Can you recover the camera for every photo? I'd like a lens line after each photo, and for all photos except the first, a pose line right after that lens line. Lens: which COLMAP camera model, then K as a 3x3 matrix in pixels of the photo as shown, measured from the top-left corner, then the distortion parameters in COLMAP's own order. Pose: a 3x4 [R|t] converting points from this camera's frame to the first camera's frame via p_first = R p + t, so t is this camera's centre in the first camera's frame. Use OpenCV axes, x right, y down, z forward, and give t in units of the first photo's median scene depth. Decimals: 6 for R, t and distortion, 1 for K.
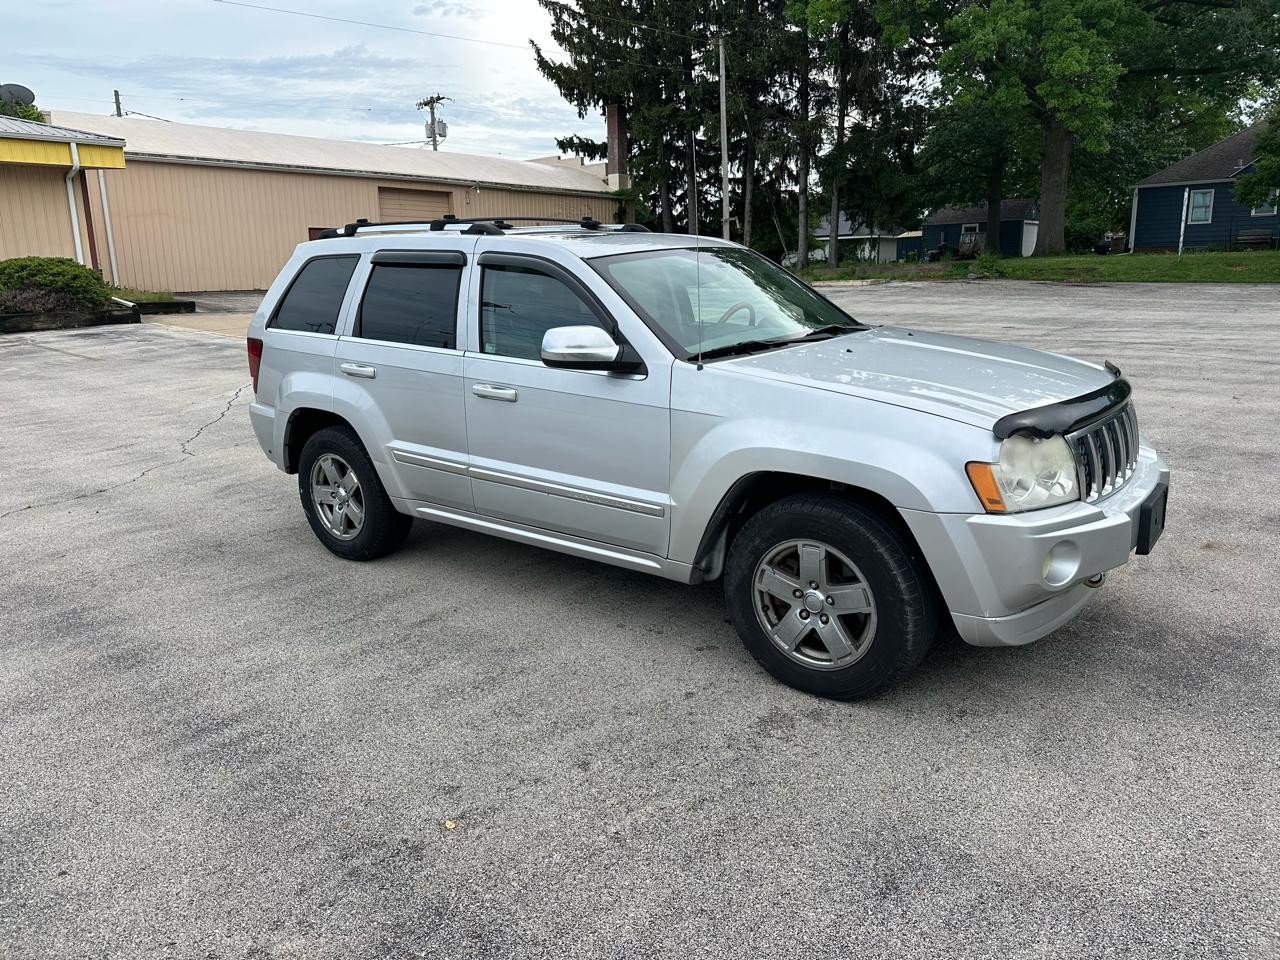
lens RADIAL K [[900.2, 0, 635.5], [0, 900.2, 470.2], [0, 0, 1]] dist [0.027343, -0.034399]
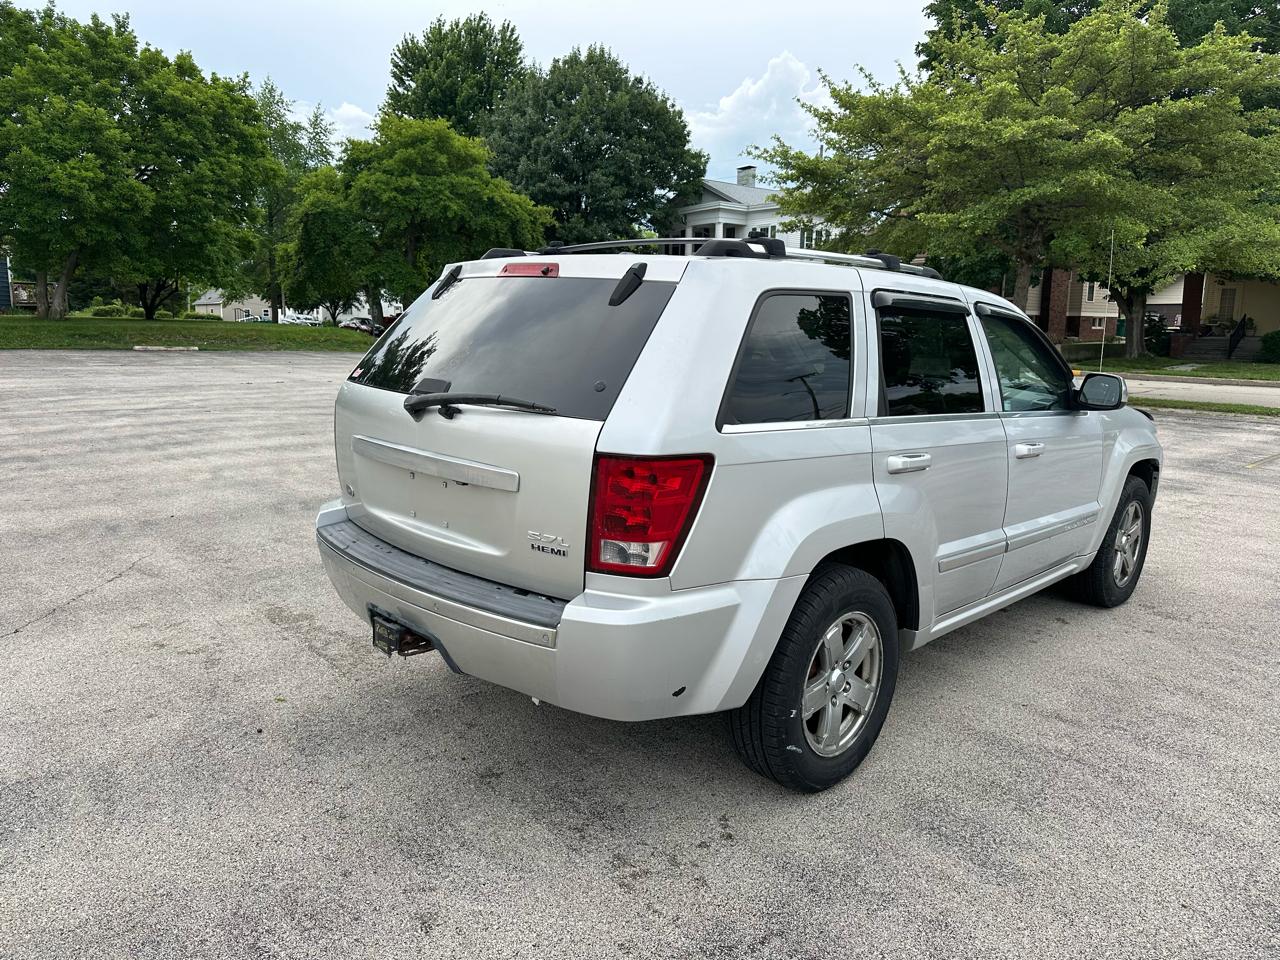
lens RADIAL K [[900.2, 0, 635.0], [0, 900.2, 473.8], [0, 0, 1]] dist [0.027343, -0.034399]
pose [[0.122180, -0.134681, 0.983328, -0.941754], [0.203286, 0.973142, 0.108027, -0.205449], [-0.971466, 0.186698, 0.146277, 1.038700]]
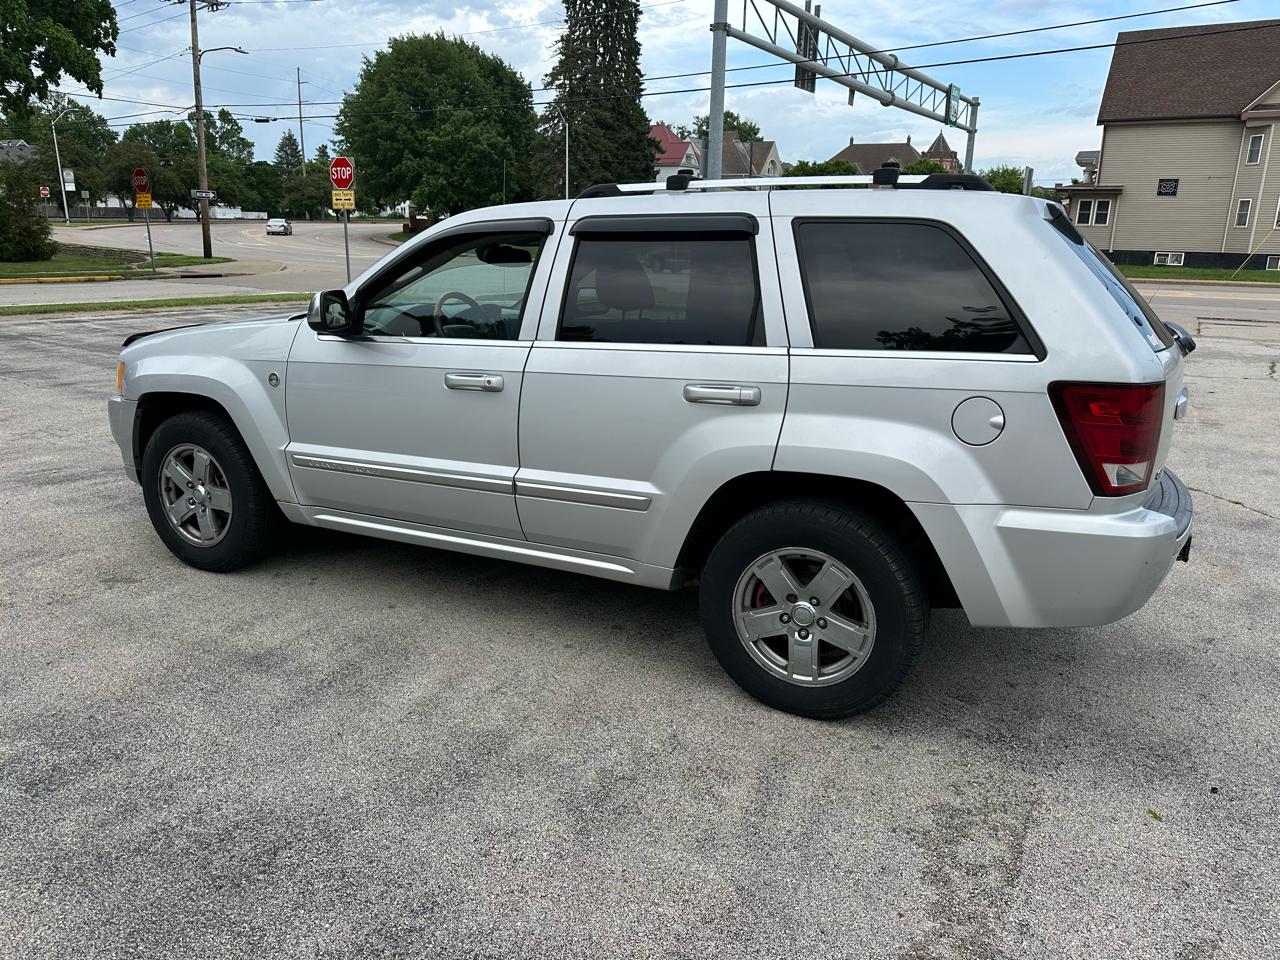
lens RADIAL K [[900.2, 0, 642.1], [0, 900.2, 485.0], [0, 0, 1]] dist [0.027343, -0.034399]
pose [[-0.975580, 0.061116, -0.210970, 0.130089], [-0.046587, 0.881078, 0.470671, -0.415061], [0.214647, 0.469006, -0.856715, 1.770372]]
